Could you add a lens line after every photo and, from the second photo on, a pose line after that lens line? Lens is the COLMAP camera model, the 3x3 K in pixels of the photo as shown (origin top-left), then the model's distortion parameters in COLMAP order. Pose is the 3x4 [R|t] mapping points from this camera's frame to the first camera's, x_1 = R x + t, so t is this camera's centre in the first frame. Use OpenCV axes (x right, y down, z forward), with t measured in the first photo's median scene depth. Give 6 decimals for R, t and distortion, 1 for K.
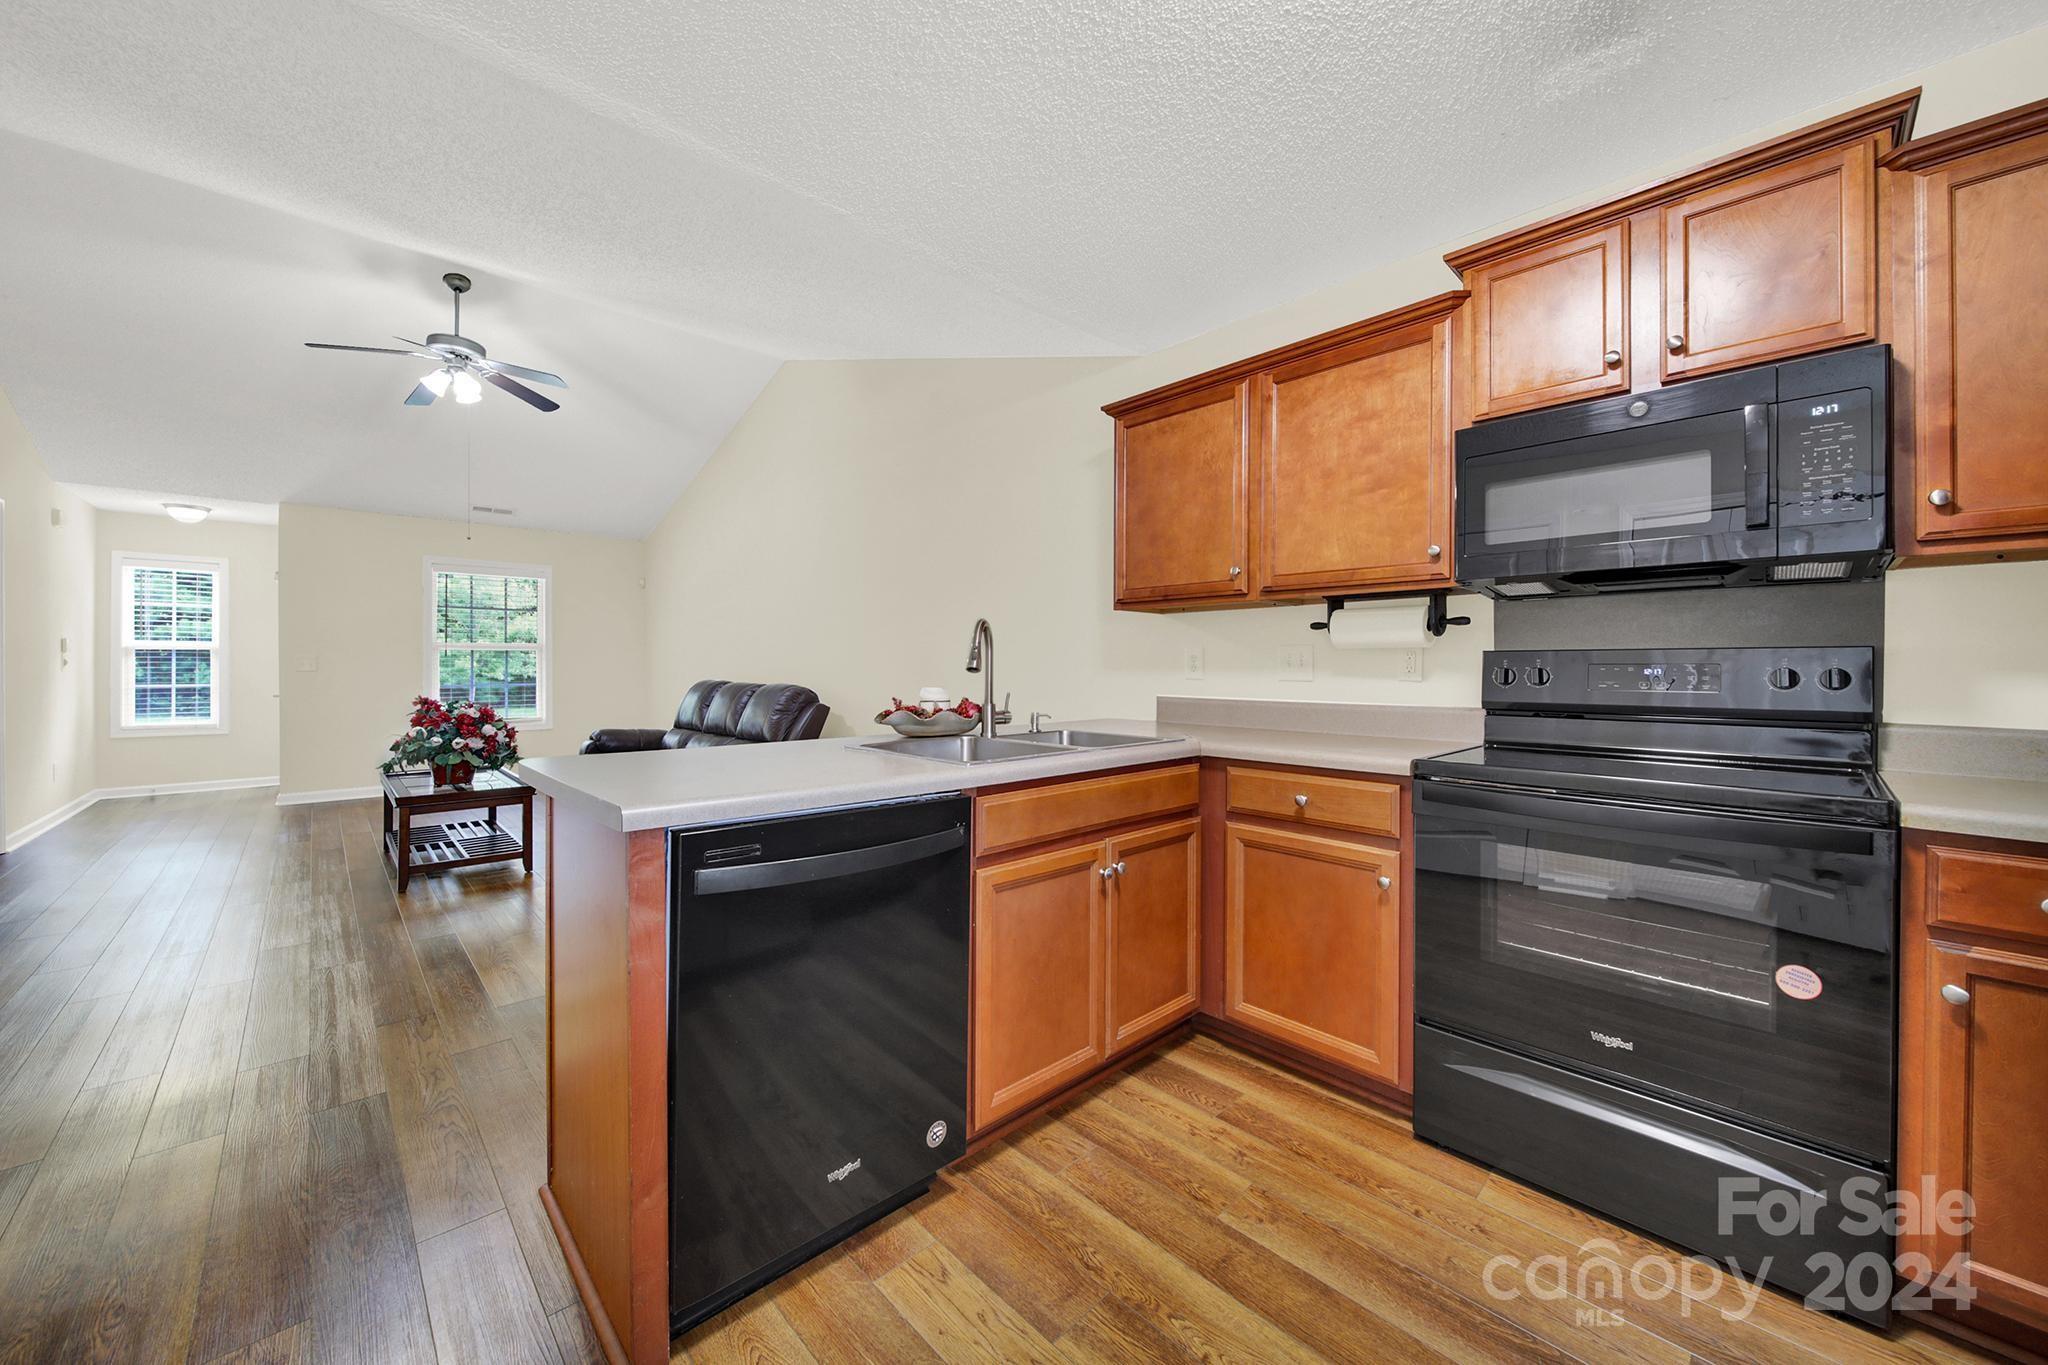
lens RADIAL K [[739.1, 0, 1001.1], [0, 739.1, 658.9], [0, 0, 1]] dist [-0.000554, -0.000733]
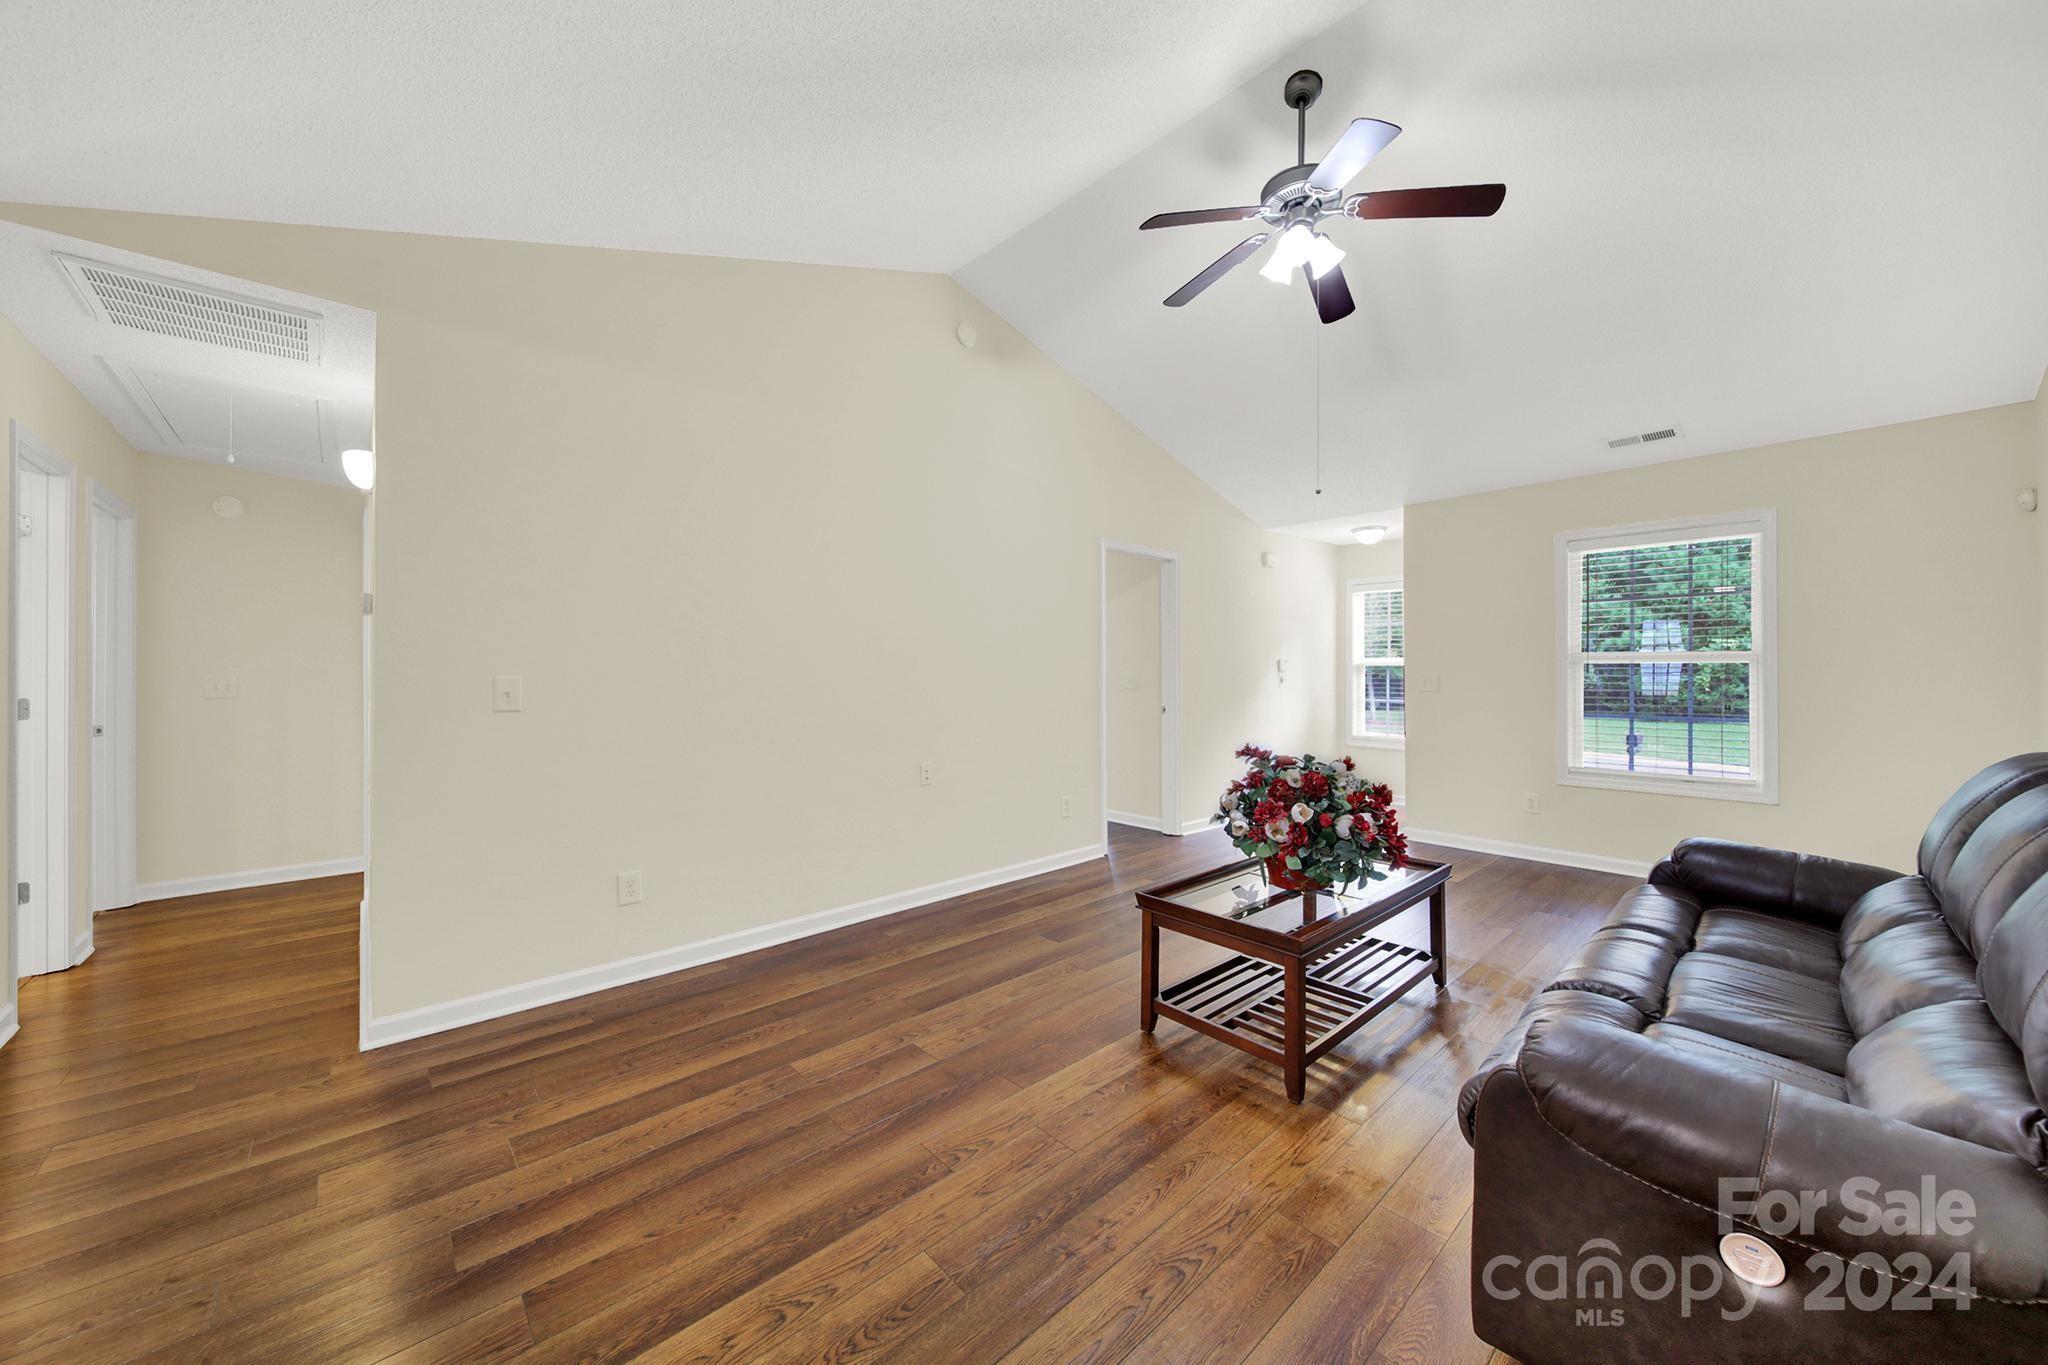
lens RADIAL K [[739.1, 0, 1027.7], [0, 739.1, 672.5], [0, 0, 1]] dist [-0.000554, -0.000733]
pose [[-0.020436, 0.003442, -0.999785, -0.068887], [0.008921, 0.999955, 0.003260, -0.012125], [0.999751, -0.008853, -0.020466, 0.530581]]
